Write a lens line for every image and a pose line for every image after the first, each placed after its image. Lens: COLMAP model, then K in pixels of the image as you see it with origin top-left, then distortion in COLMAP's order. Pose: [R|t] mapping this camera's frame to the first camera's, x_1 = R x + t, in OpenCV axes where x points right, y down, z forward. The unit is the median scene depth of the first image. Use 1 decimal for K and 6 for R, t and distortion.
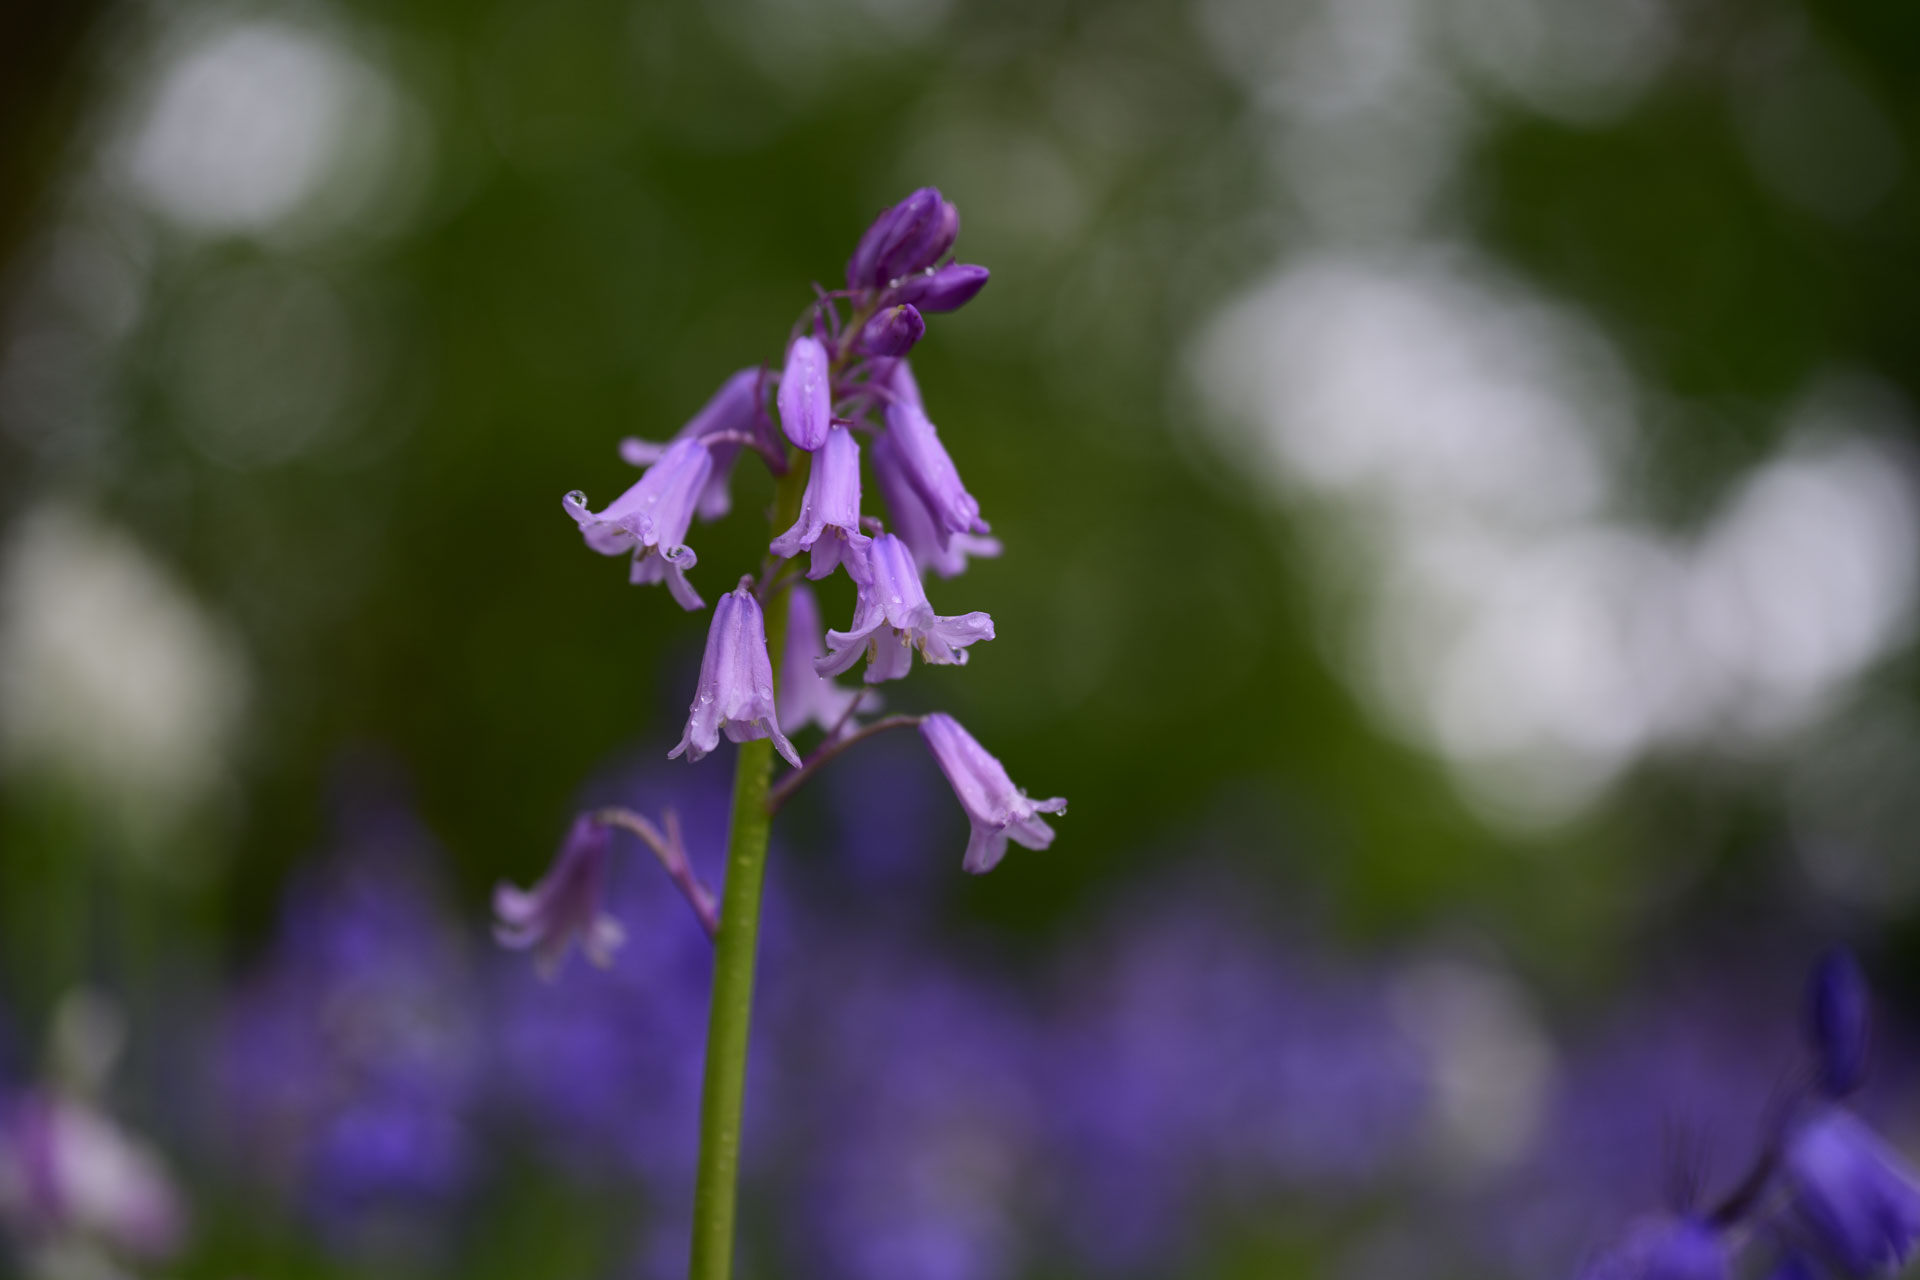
lens RADIAL K [[3512.1, 0, 965.3], [0, 3512.1, 655.0], [0, 0, 1]] dist [-0.116164, 0.000000]
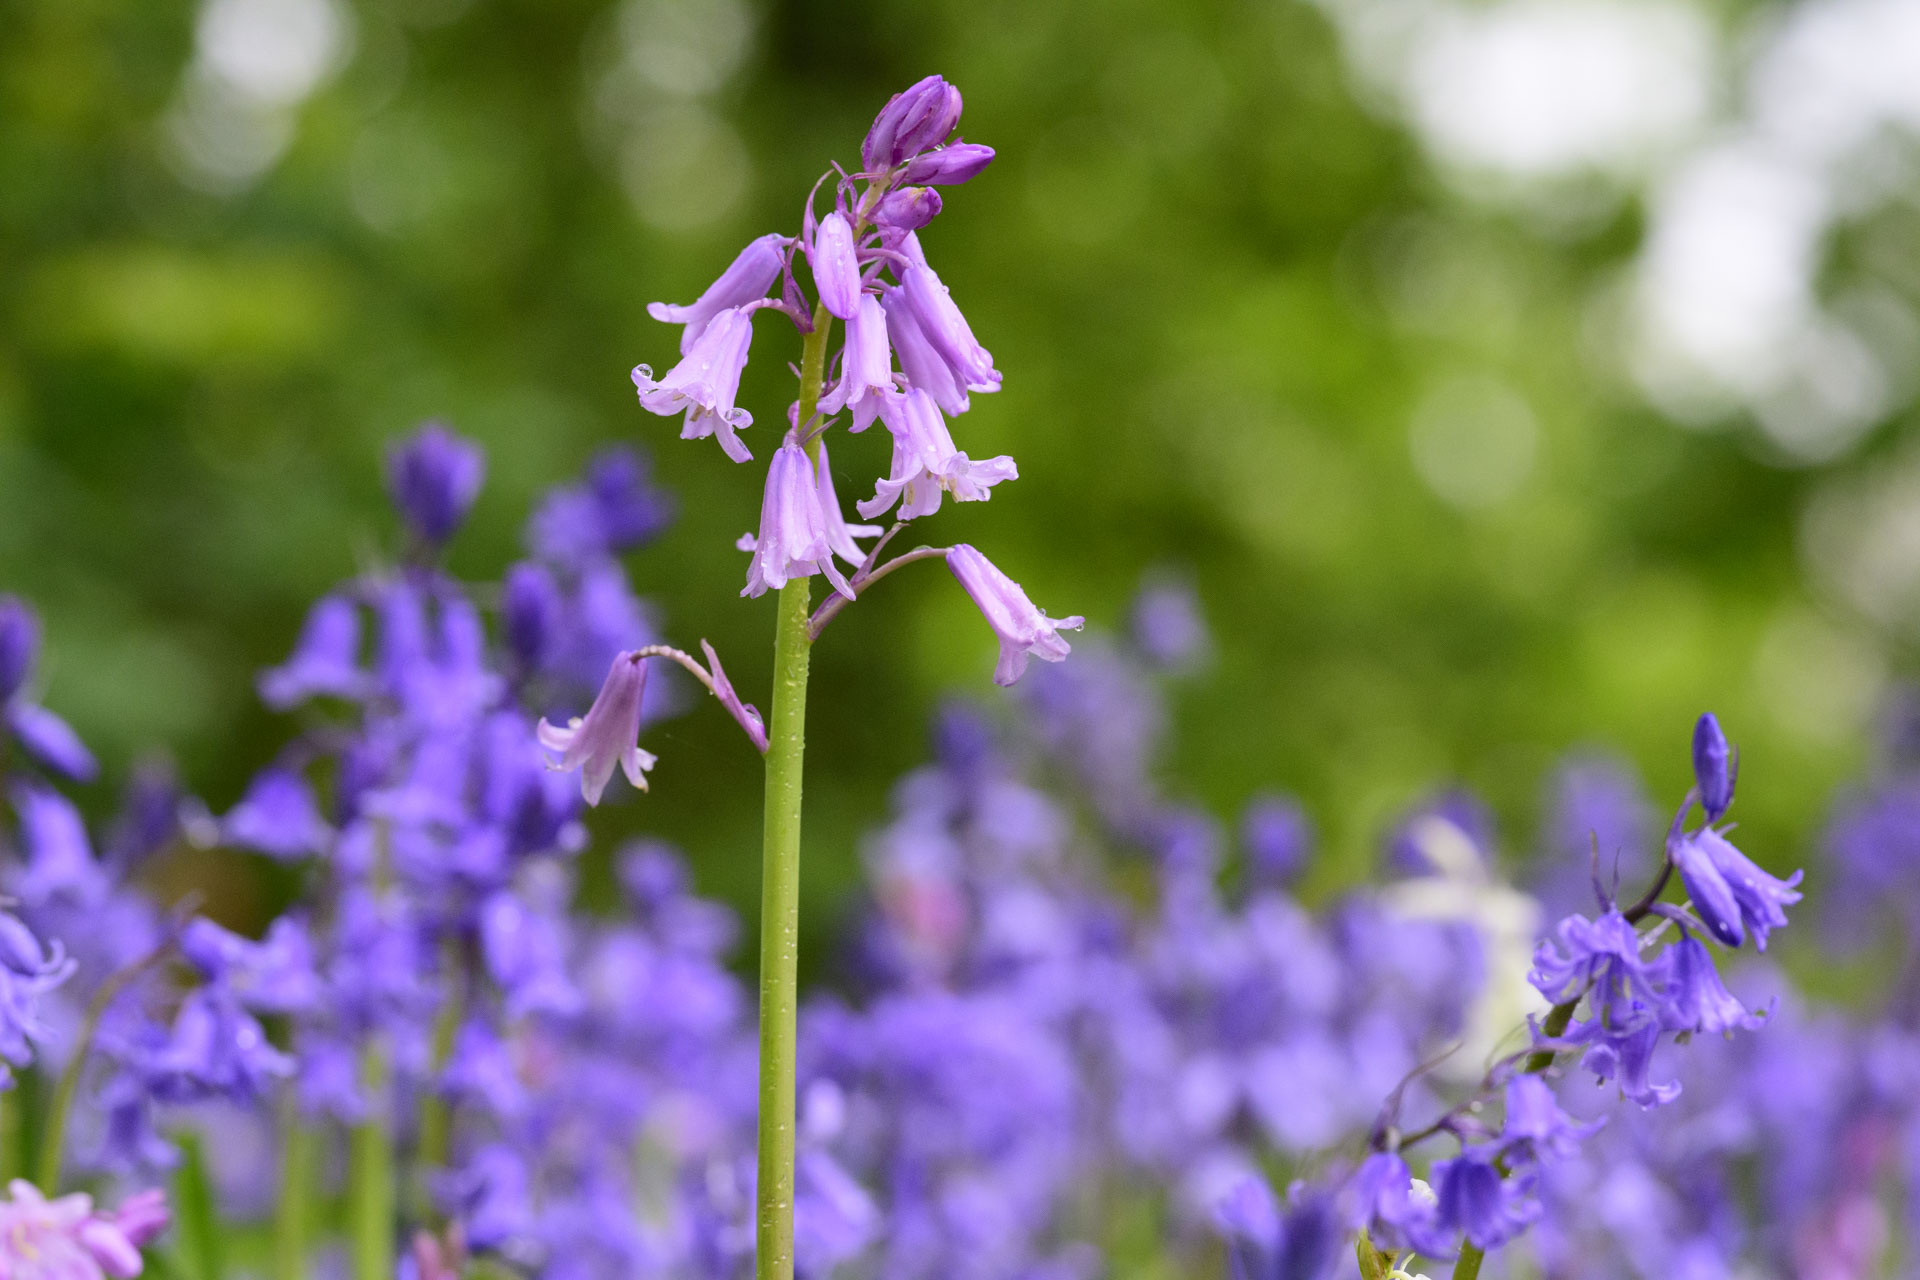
lens RADIAL K [[12546.3, 0, 925.6], [0, 12546.3, 579.8], [0, 0, 1]] dist [-1.478746, 0.000000]
pose [[0.994900, -0.042951, 0.091263, -0.388184], [0.038763, 0.998134, 0.047174, -0.162658], [-0.093119, -0.043396, 0.994709, -3.002230]]
